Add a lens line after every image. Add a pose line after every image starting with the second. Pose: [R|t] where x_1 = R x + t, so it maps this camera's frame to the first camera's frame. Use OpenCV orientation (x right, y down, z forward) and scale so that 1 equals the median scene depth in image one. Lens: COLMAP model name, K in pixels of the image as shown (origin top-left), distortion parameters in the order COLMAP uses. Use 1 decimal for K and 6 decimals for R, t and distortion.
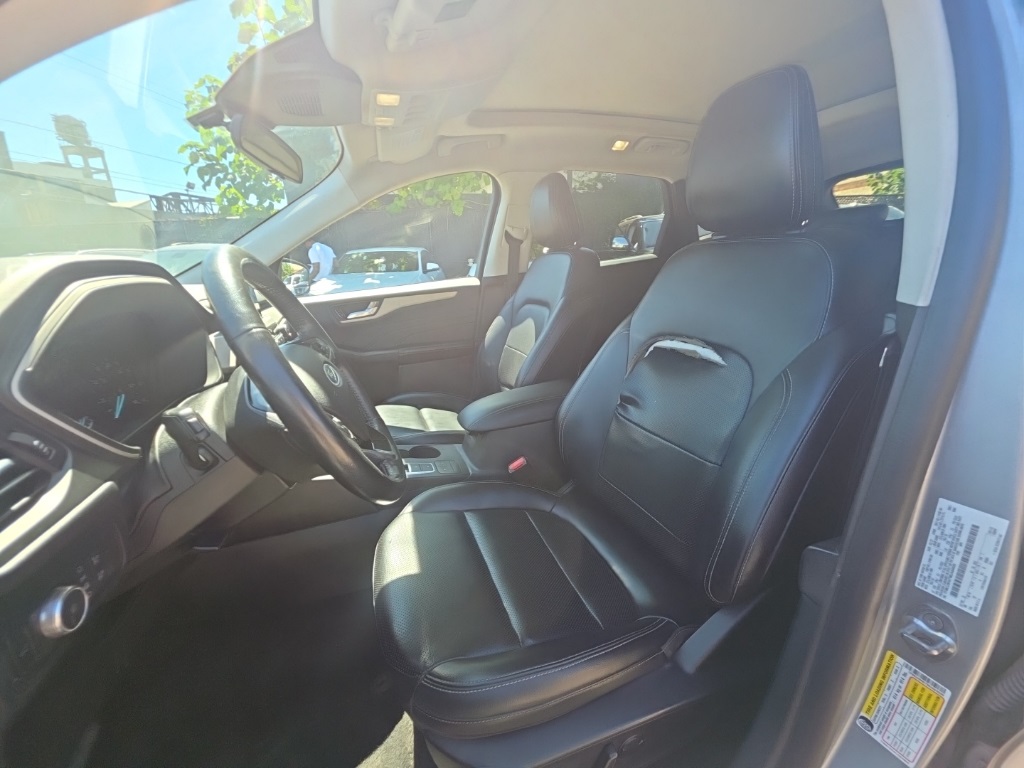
lens RADIAL K [[408.8, 0, 509.5], [0, 408.8, 386.5], [0, 0, 1]] dist [0.015816, -0.011816]
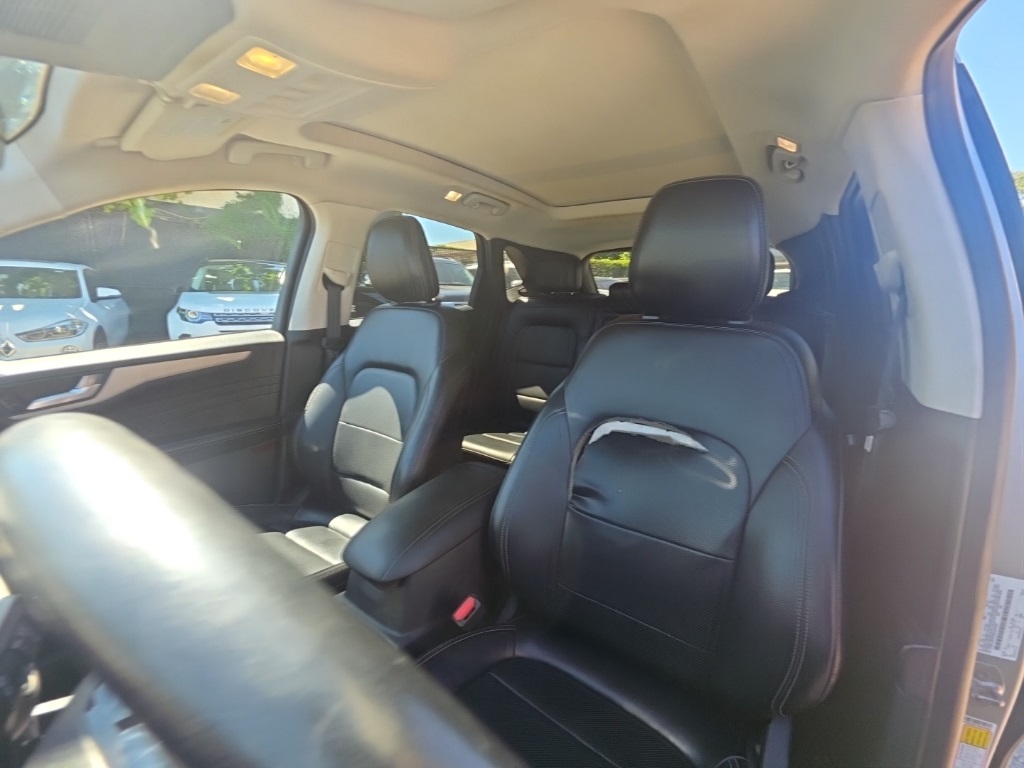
lens RADIAL K [[404.3, 0, 508.0], [0, 404.3, 389.2], [0, 0, 1]] dist [0.017587, -0.012202]
pose [[0.815881, -0.081642, 0.572427, -0.332295], [0.120533, 0.992247, -0.030278, -0.183133], [-0.565517, 0.093700, 0.819397, 0.364458]]
